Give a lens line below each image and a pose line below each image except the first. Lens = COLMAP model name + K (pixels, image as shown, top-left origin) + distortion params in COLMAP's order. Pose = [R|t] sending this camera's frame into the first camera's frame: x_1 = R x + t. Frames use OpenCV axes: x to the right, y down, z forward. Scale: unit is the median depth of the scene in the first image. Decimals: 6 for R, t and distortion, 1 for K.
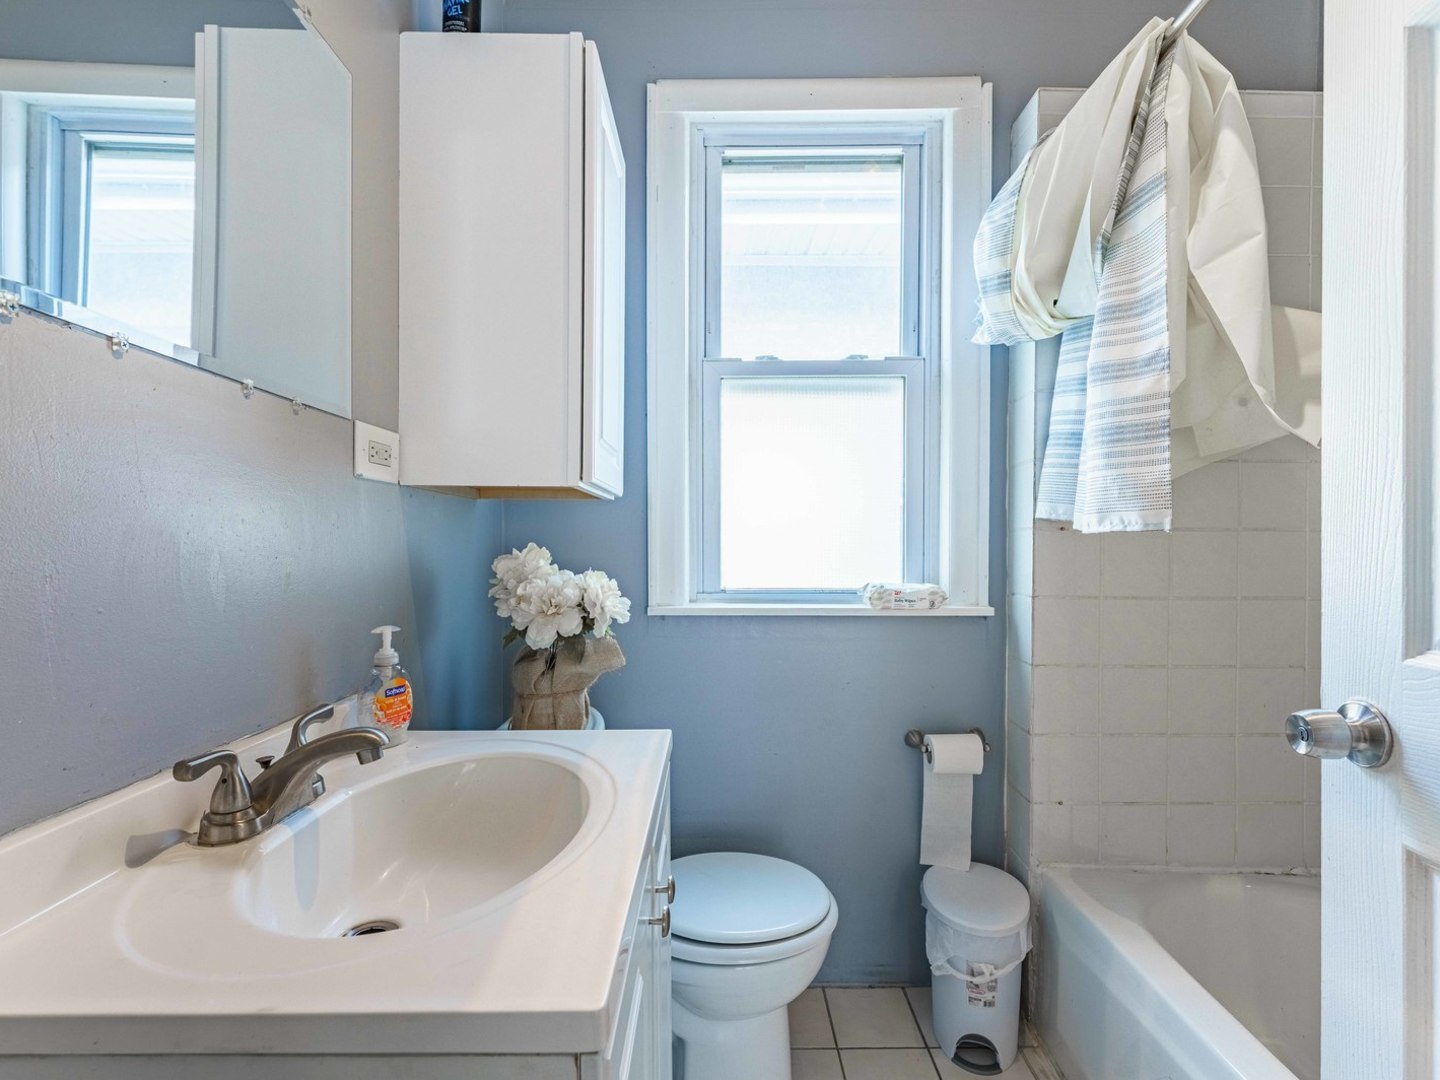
lens RADIAL K [[677.1, 0, 719.6], [0, 677.1, 552.2], [0, 0, 1]] dist [0.002535, 0.000288]
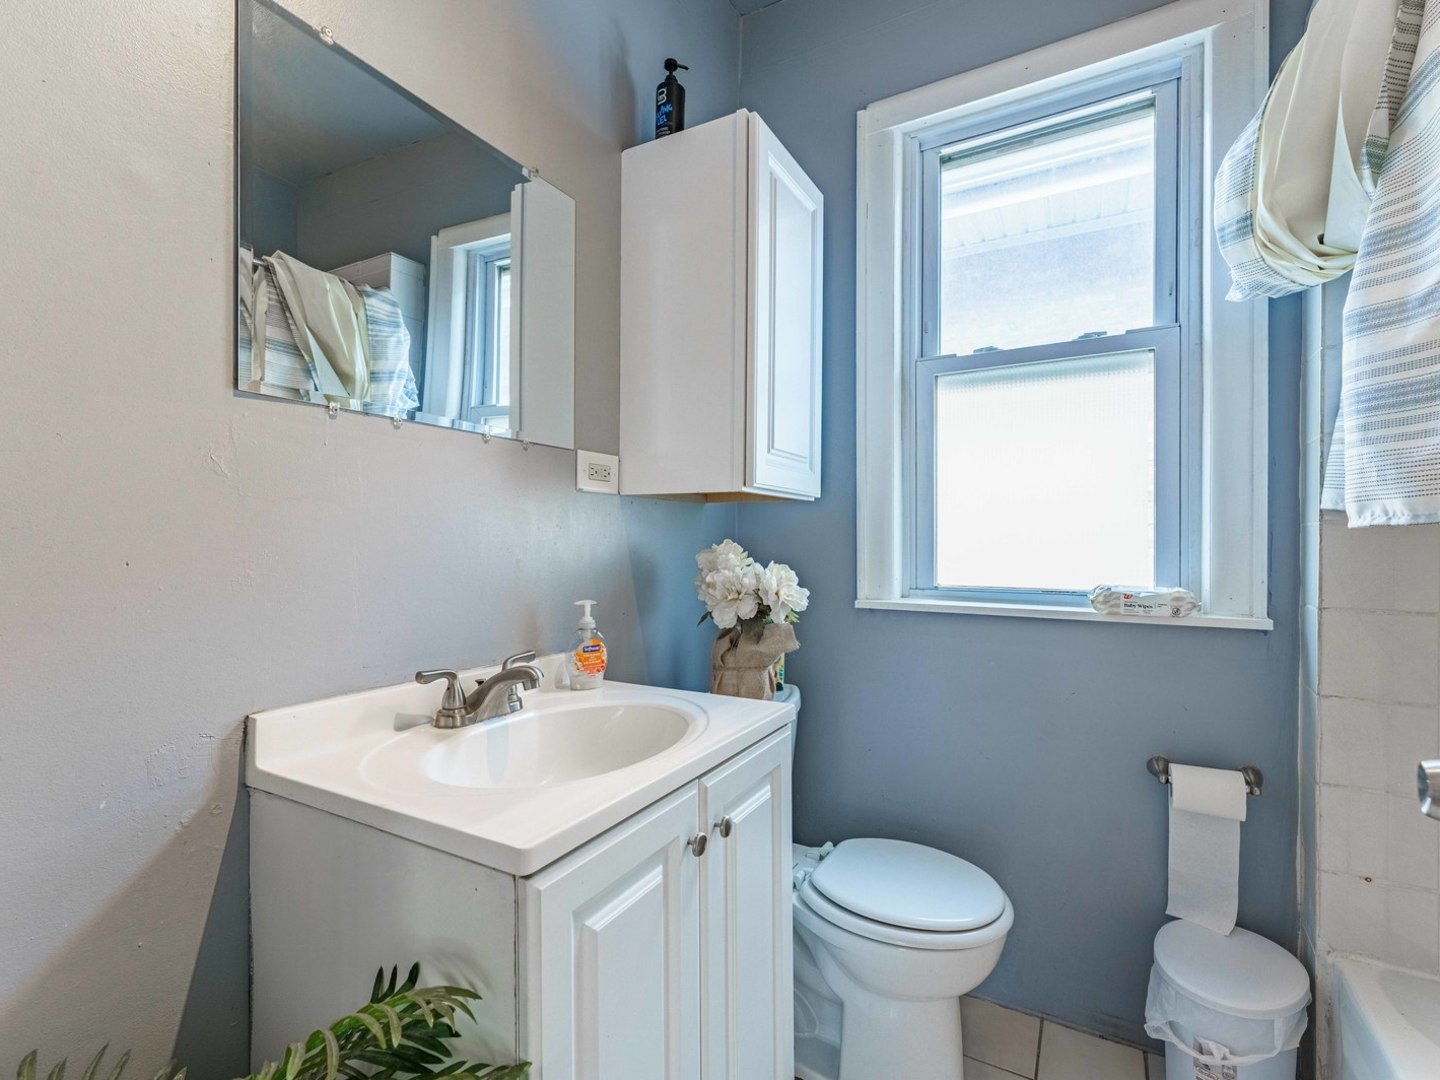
lens RADIAL K [[668.6, 0, 725.3], [0, 668.6, 543.9], [0, 0, 1]] dist [0.001192, -0.000213]
pose [[0.872549, 0.004836, -0.488502, 0.268945], [-0.008799, 0.999944, -0.005819, 0.001195], [0.488447, 0.009375, 0.872543, -0.022727]]
